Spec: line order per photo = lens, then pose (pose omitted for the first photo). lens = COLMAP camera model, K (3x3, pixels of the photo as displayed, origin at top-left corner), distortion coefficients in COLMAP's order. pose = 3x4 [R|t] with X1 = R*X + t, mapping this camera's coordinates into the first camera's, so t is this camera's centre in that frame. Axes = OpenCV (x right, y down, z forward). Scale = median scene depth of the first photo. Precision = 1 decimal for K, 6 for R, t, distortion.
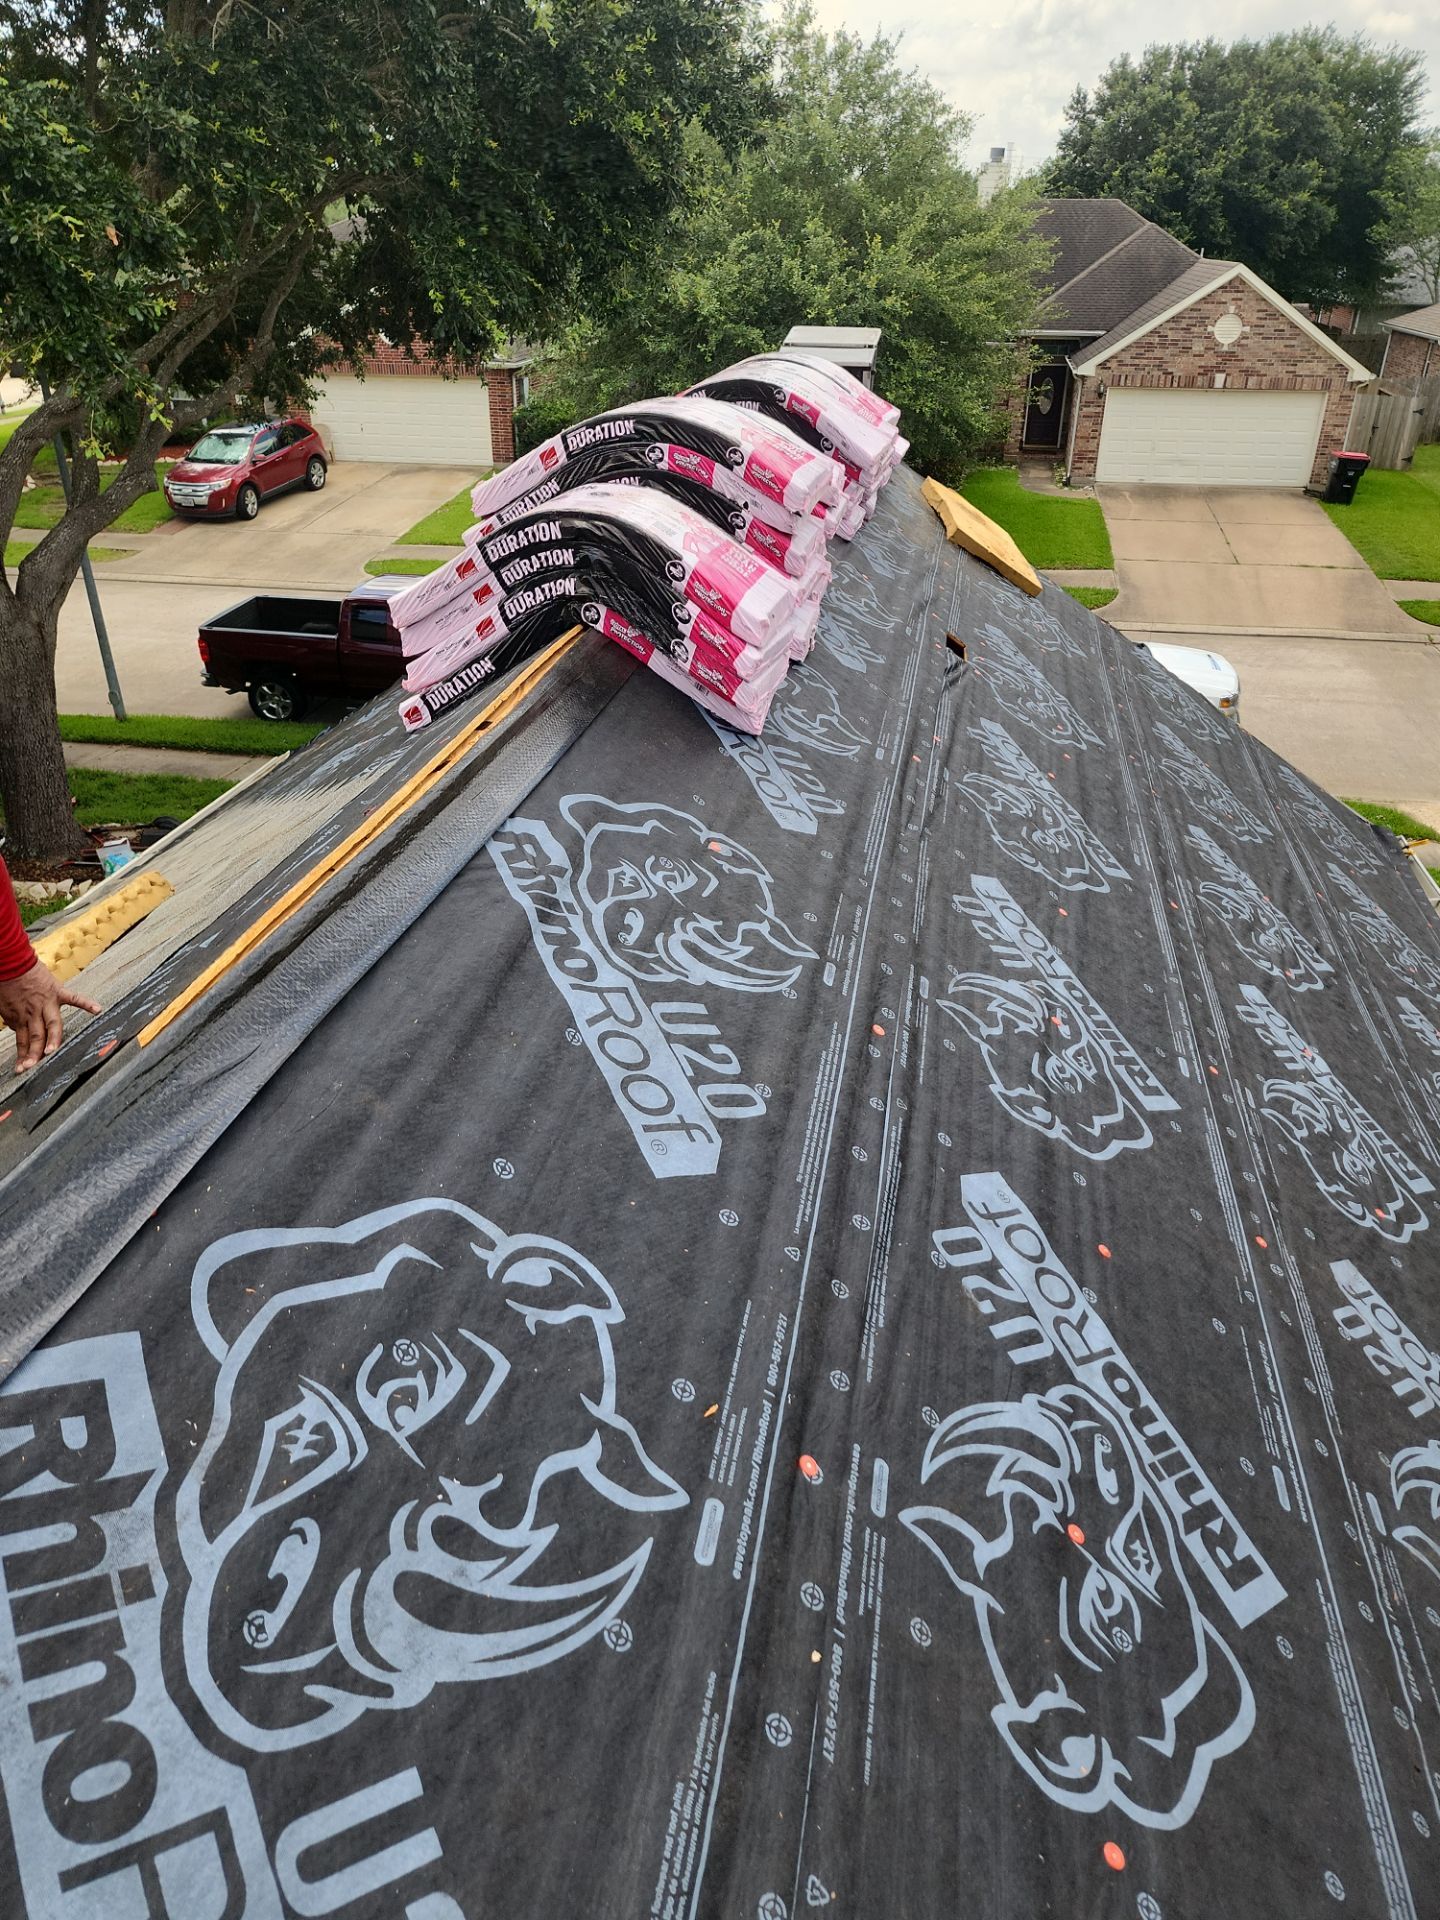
lens RADIAL K [[1291.3, 0, 720.0], [0, 1291.3, 960.0], [0, 0, 1]] dist [0.109272, -0.128442]
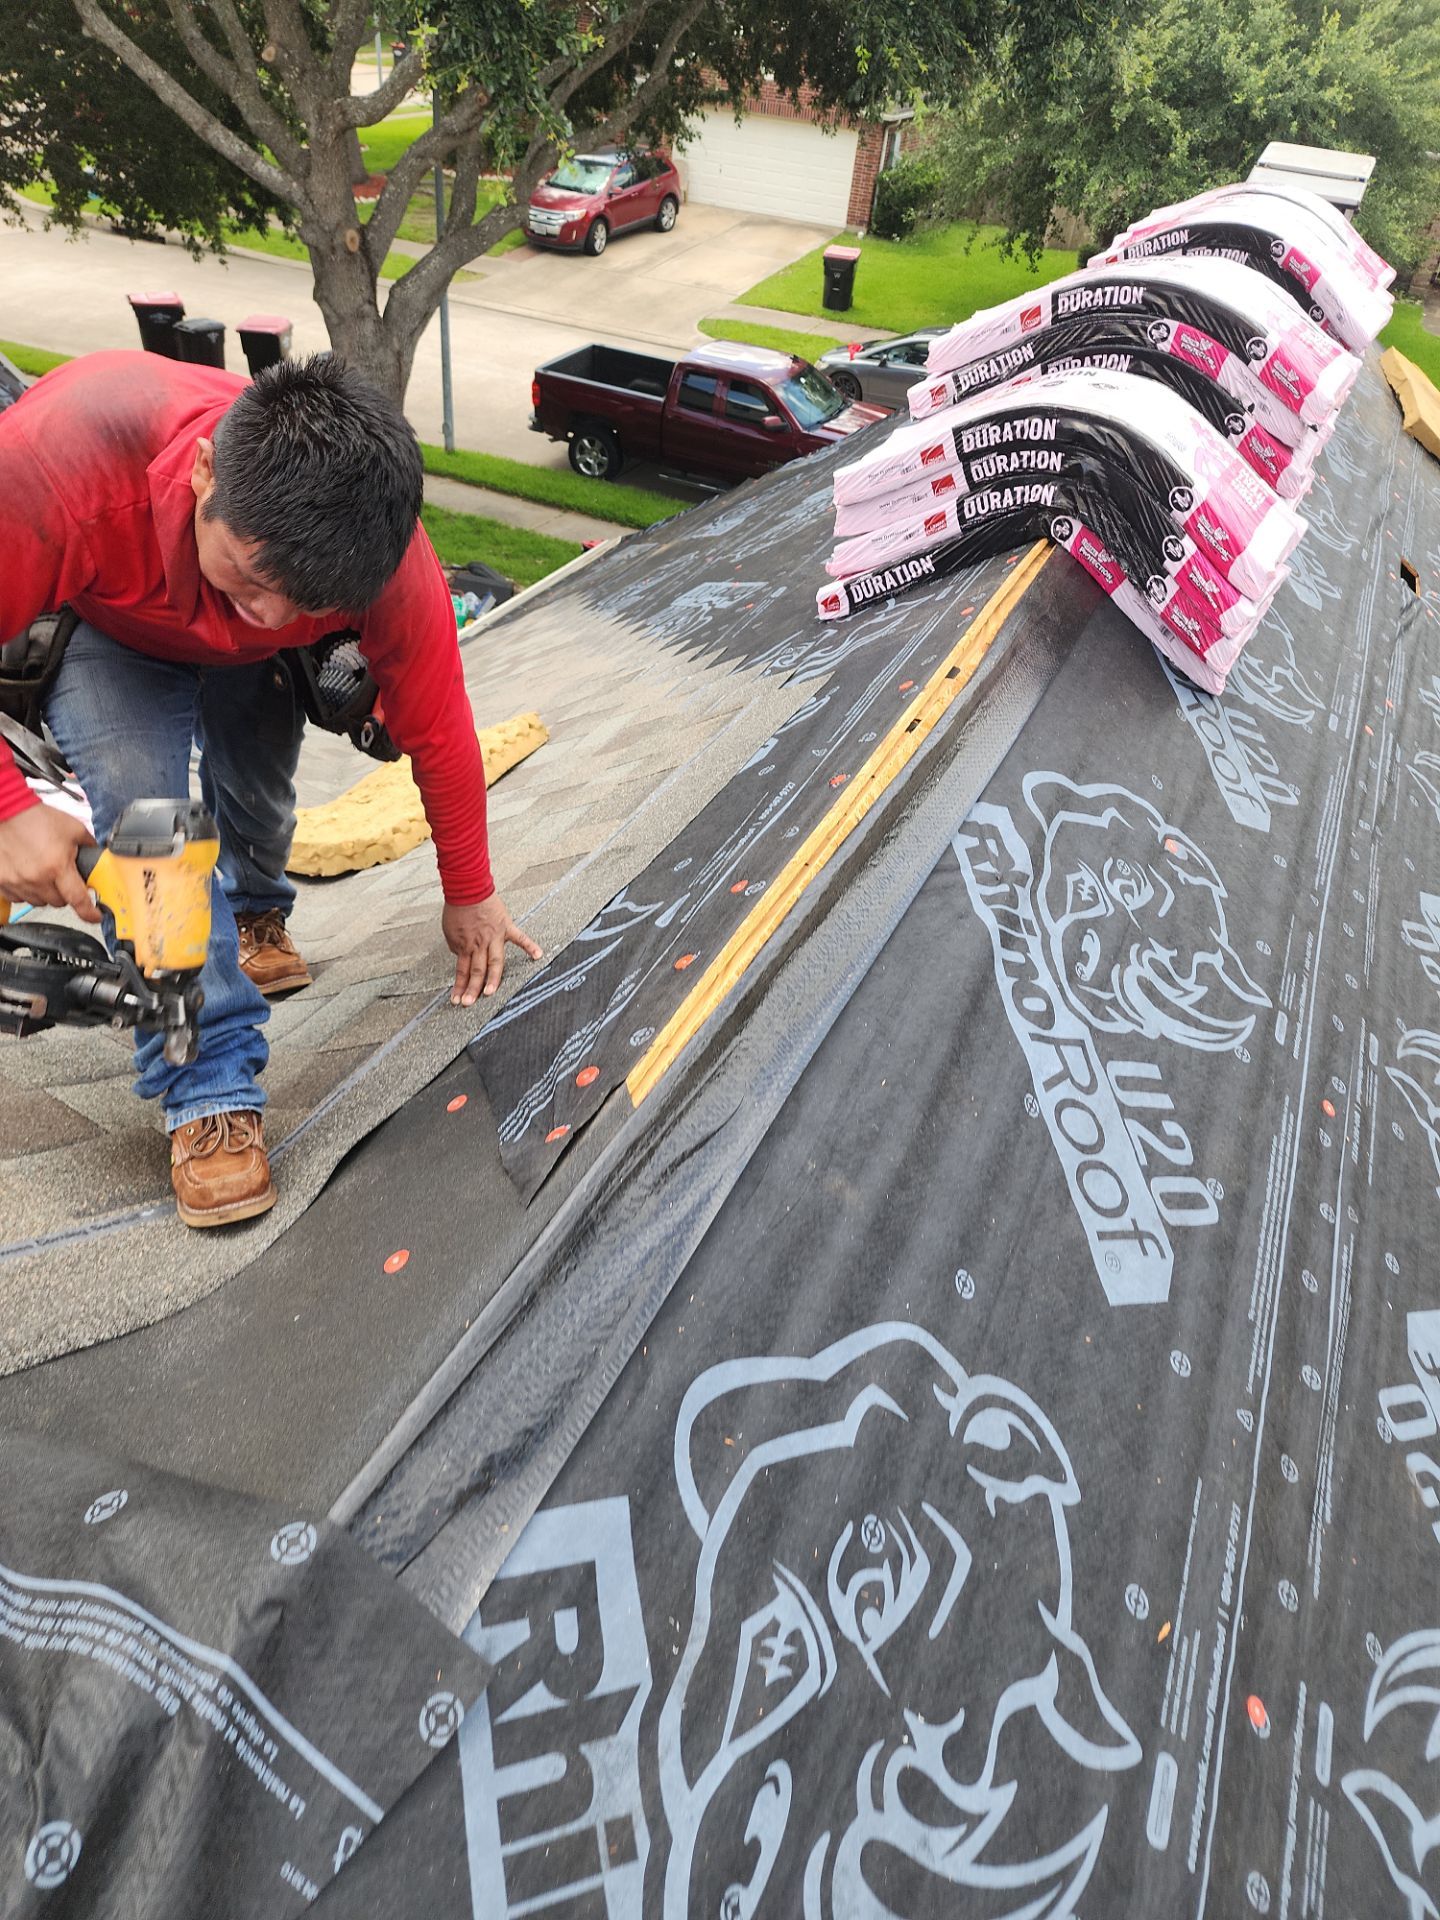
lens RADIAL K [[1266.6, 0, 715.1], [0, 1266.6, 925.5], [0, 0, 1]] dist [0.052278, -0.038596]
pose [[0.965600, 0.213491, -0.148452, -0.187259], [-0.190351, 0.969275, 0.155796, -0.129699], [0.177152, -0.122179, 0.976570, 0.120630]]
